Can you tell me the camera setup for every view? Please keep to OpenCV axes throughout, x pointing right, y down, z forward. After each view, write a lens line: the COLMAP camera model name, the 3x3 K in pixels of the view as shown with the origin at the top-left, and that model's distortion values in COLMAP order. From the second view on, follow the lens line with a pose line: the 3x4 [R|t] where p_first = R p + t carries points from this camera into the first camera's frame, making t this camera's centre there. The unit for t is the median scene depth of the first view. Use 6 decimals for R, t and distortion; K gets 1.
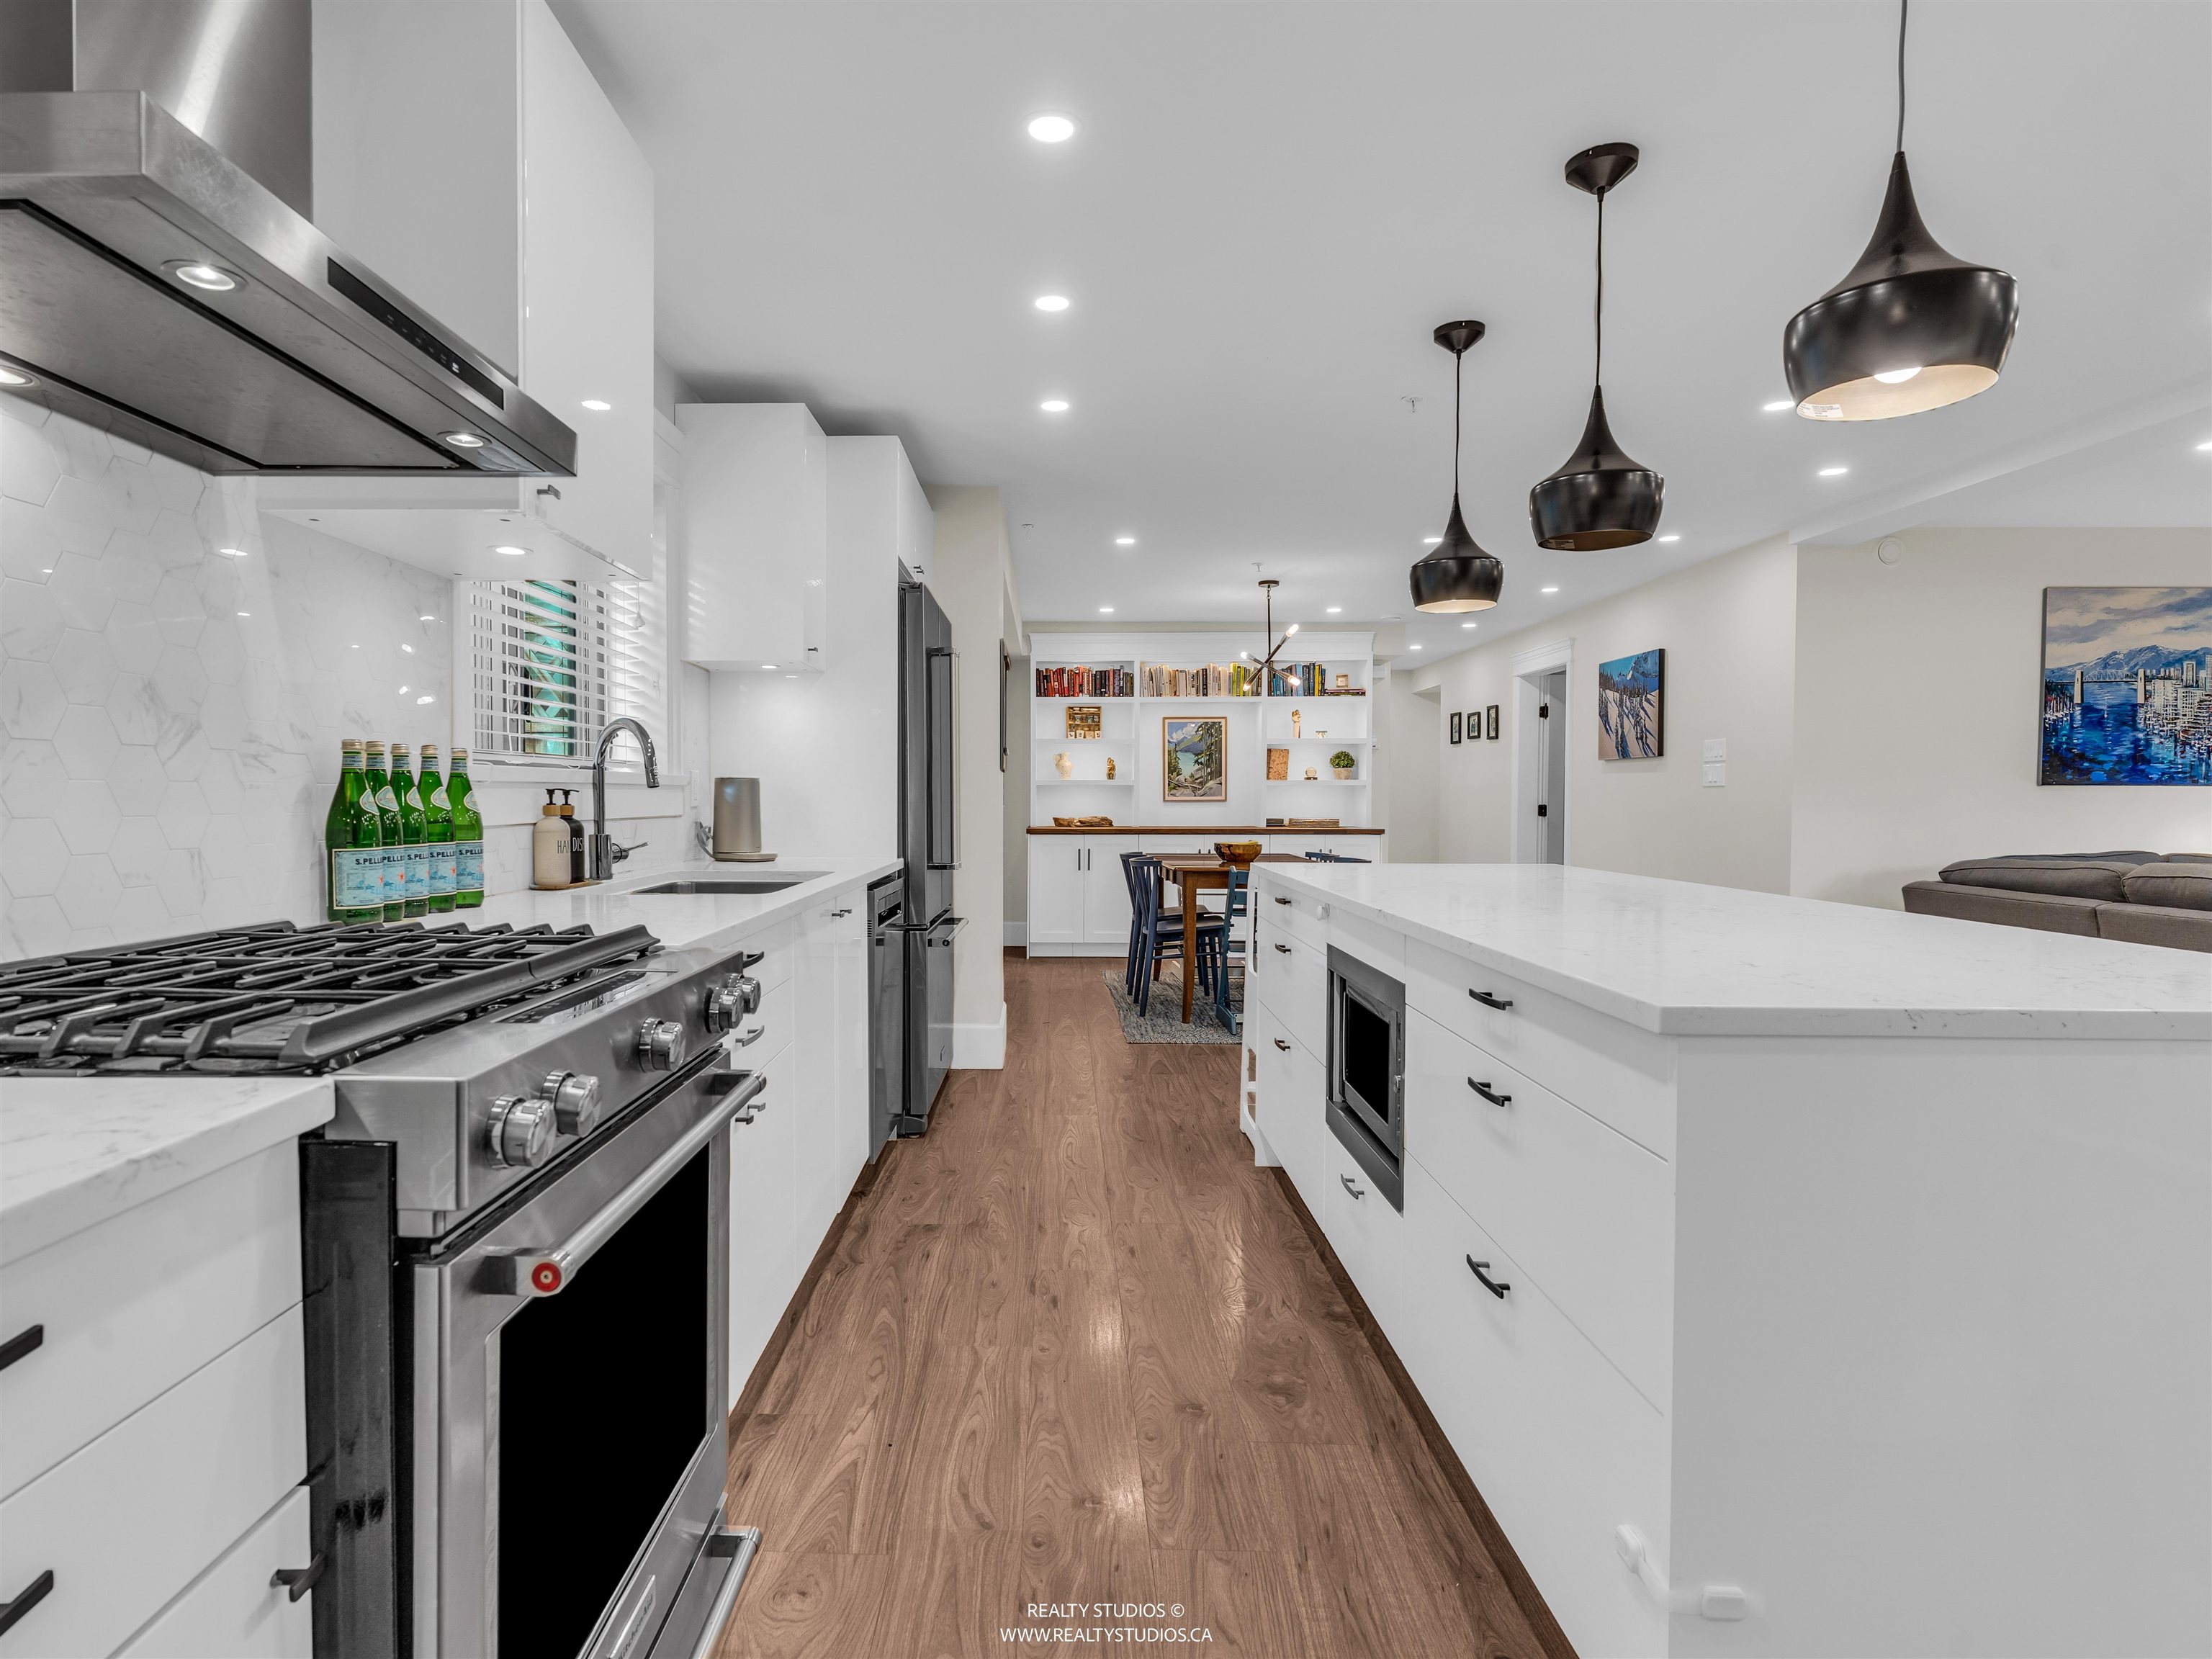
lens RADIAL K [[1206.4, 0, 1028.6], [0, 1206.4, 837.8], [0, 0, 1]] dist [-0.005420, 0.004728]
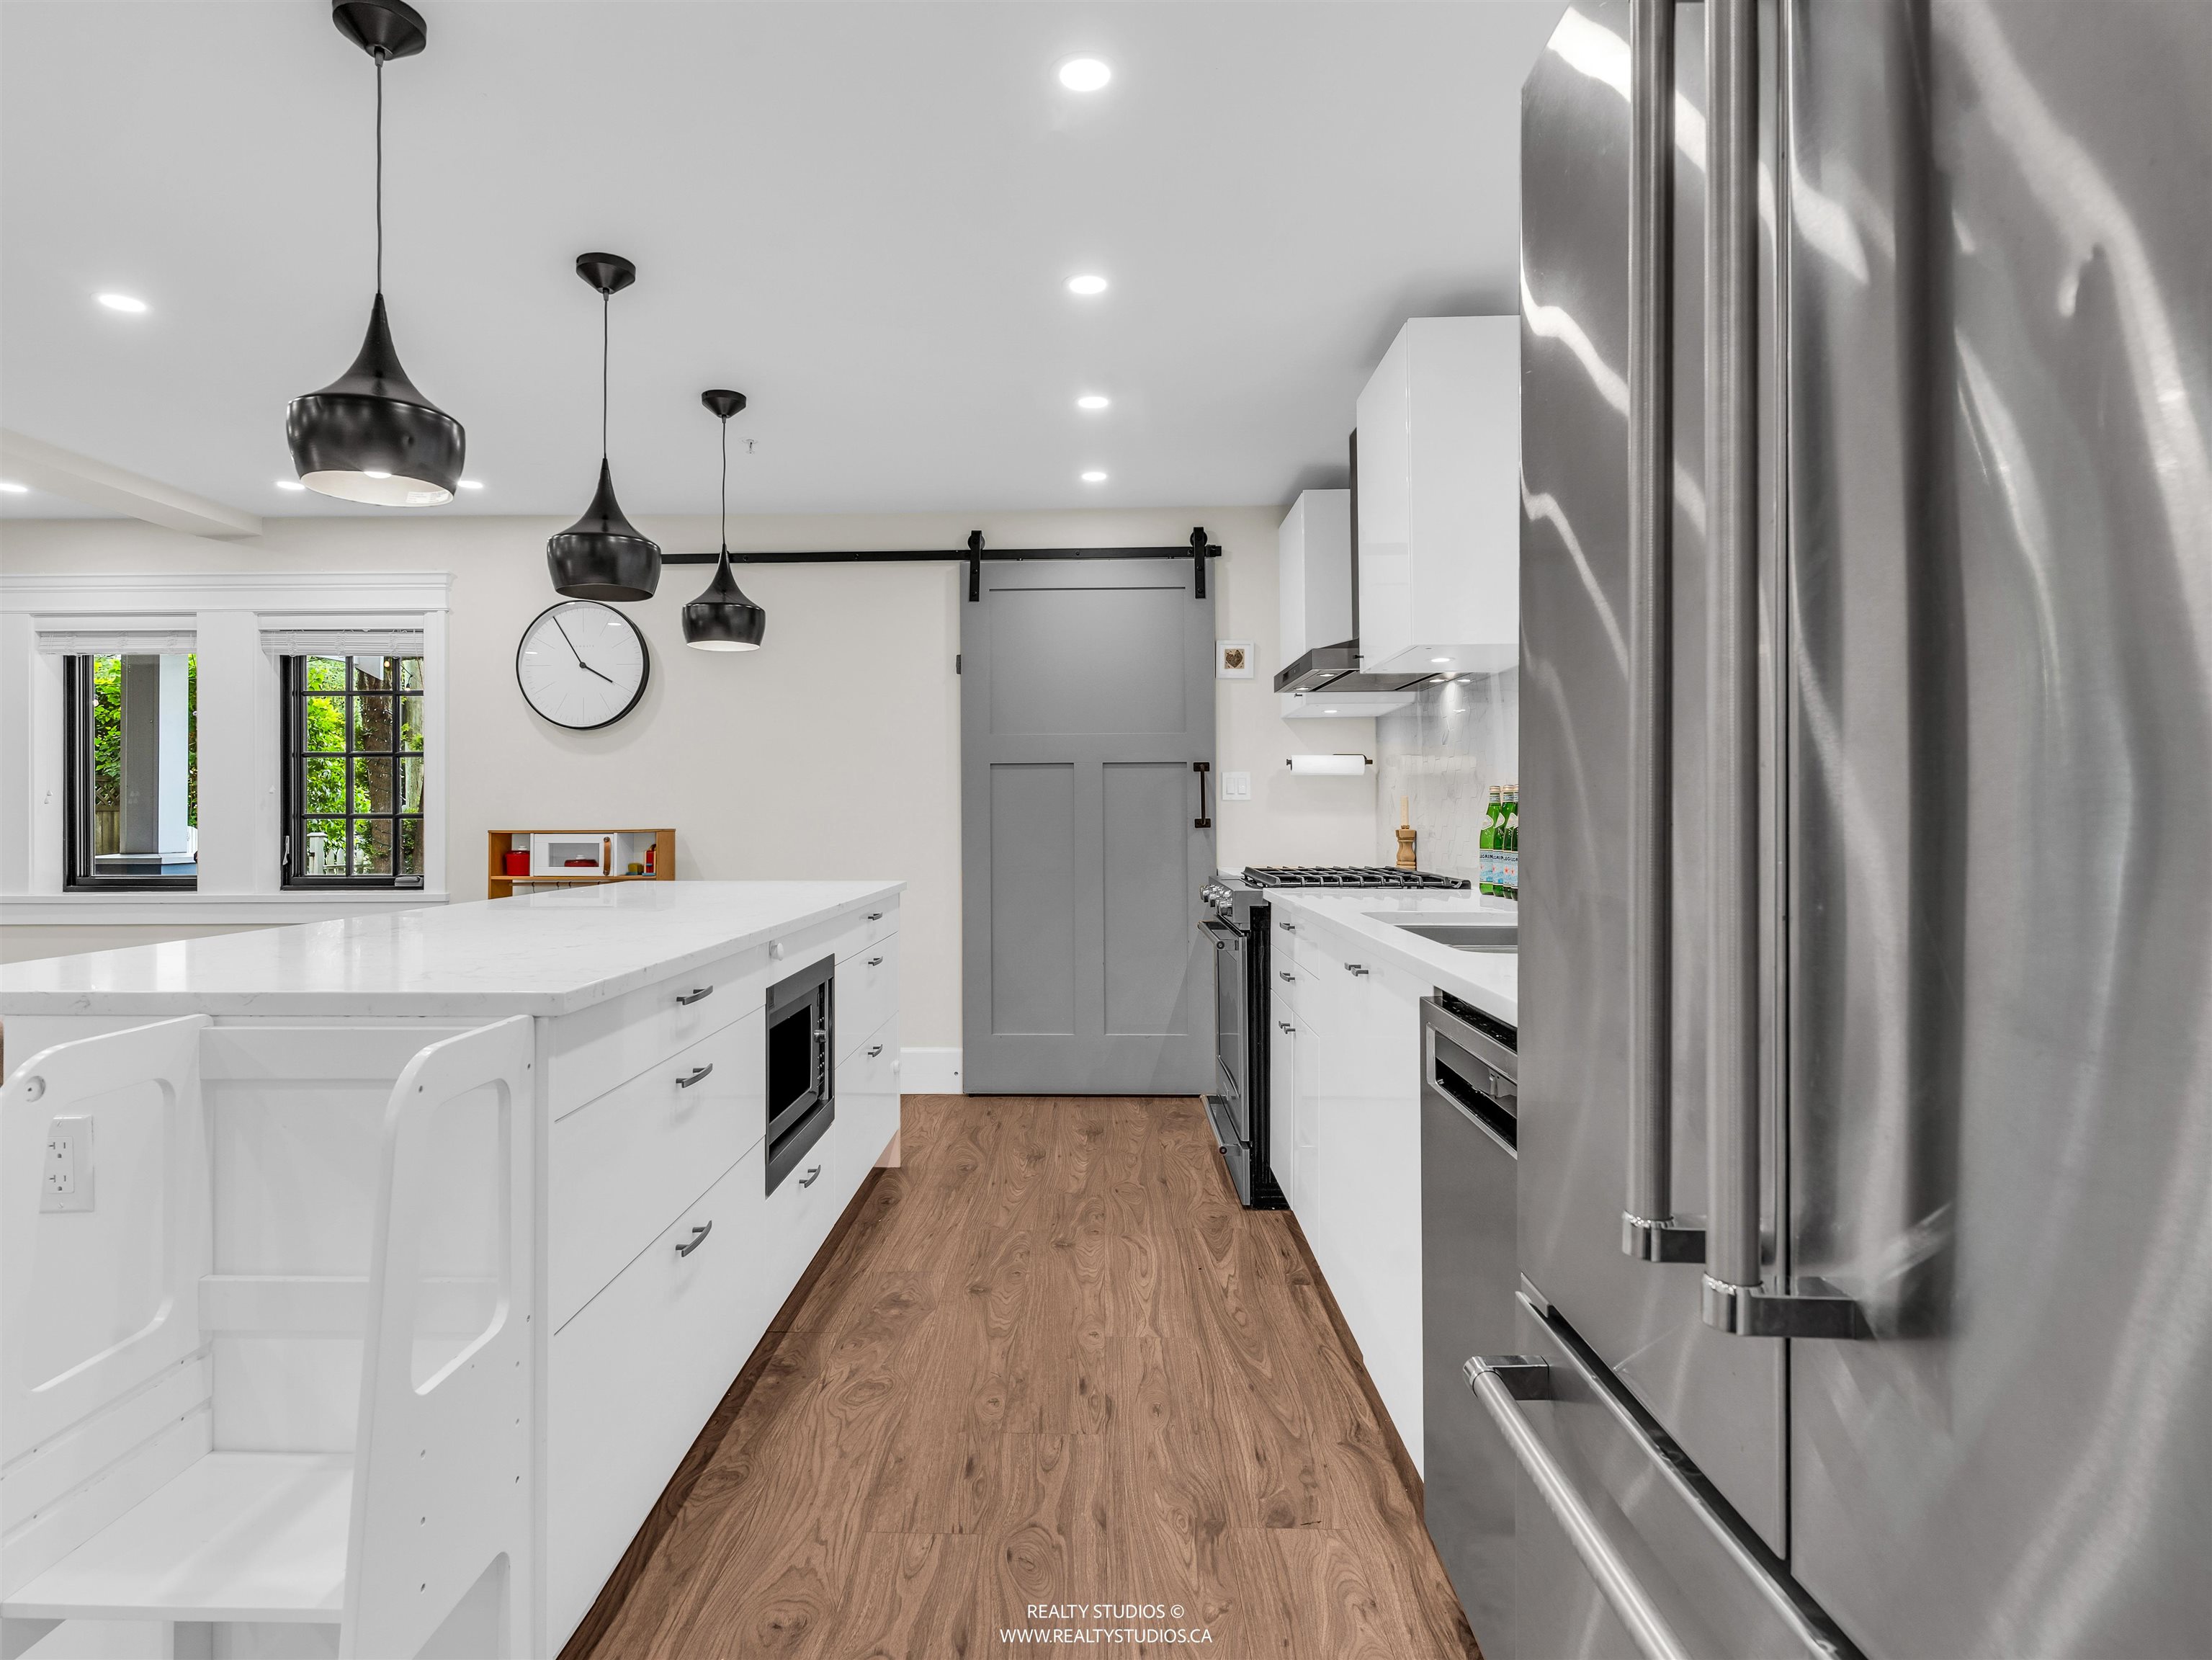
lens RADIAL K [[1133.5, 0, 1052.9], [0, 1133.5, 817.0], [0, 0, 1]] dist [0.011965, 0.000191]
pose [[-0.999895, 0.001138, 0.014429, 0.009703], [0.001597, 0.999491, 0.031851, -0.018746], [-0.014385, 0.031871, -0.999388, 0.568807]]
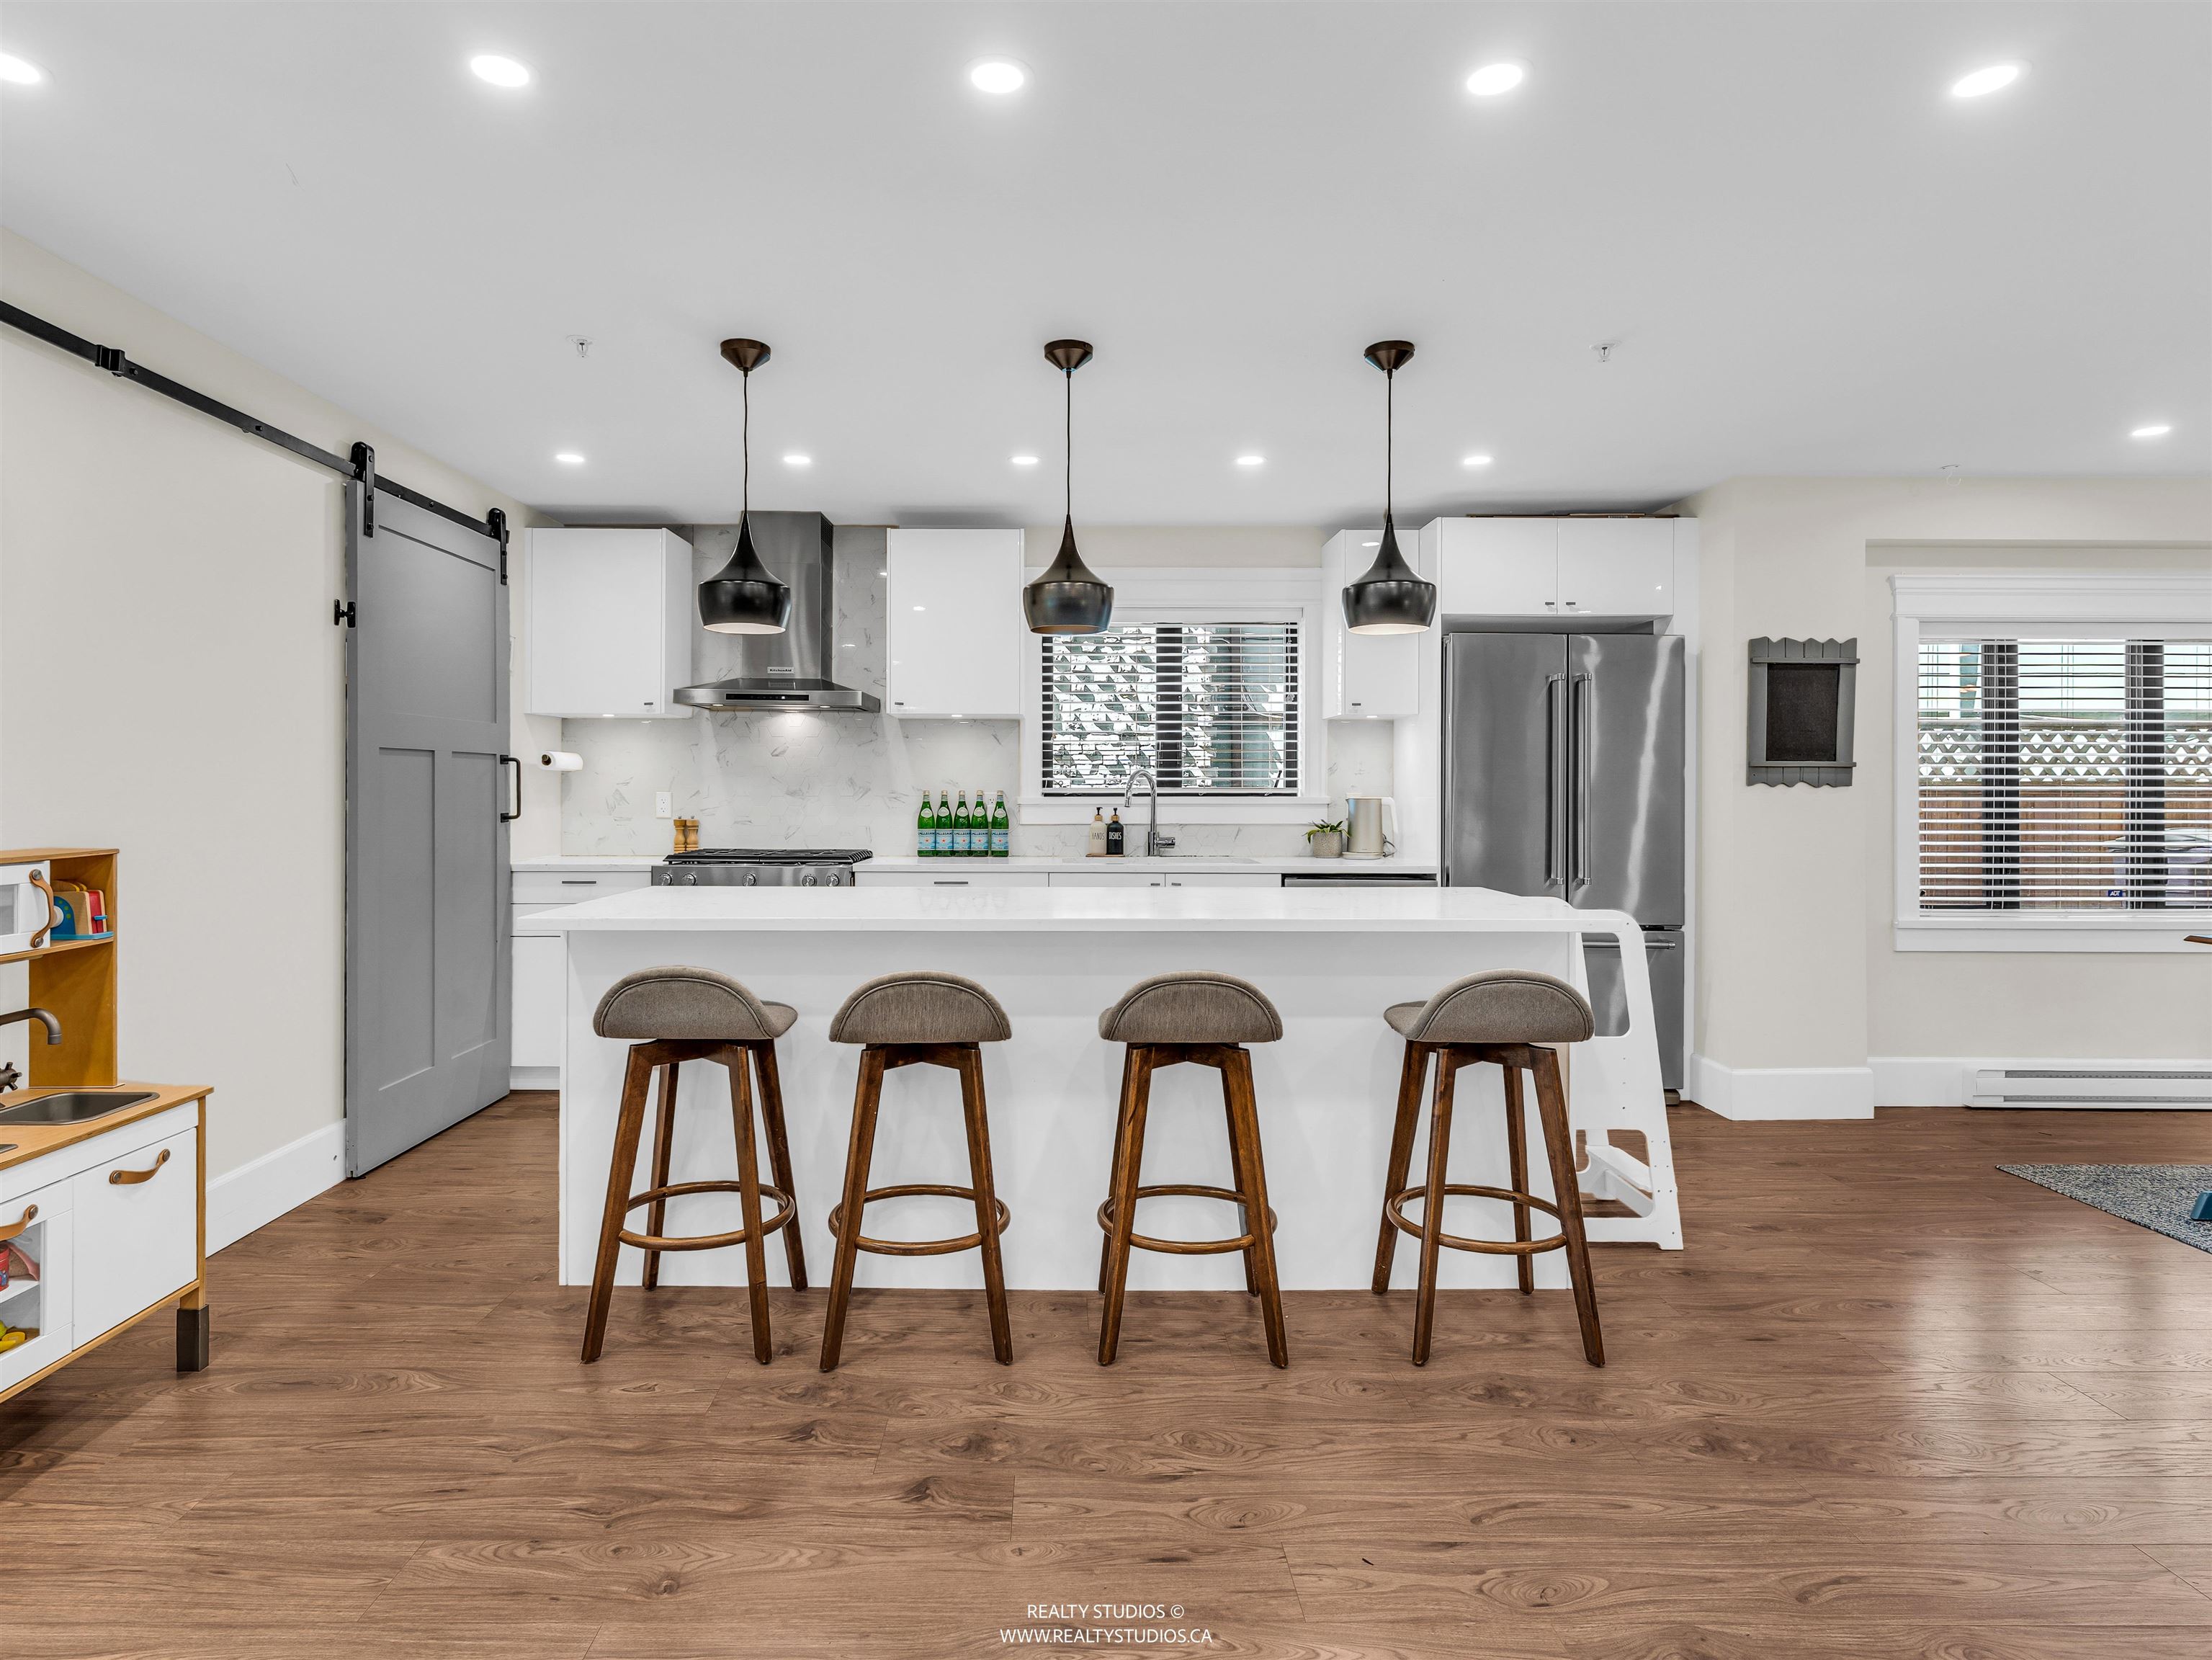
lens RADIAL K [[1206.6, 0, 1060.3], [0, 1206.6, 798.5], [0, 0, 1]] dist [-0.005420, 0.004728]
pose [[0.016154, 0.004579, -0.999859, 0.499656], [-0.035883, 0.999348, 0.003997, -0.018988], [0.999225, 0.035814, 0.016308, 0.277708]]
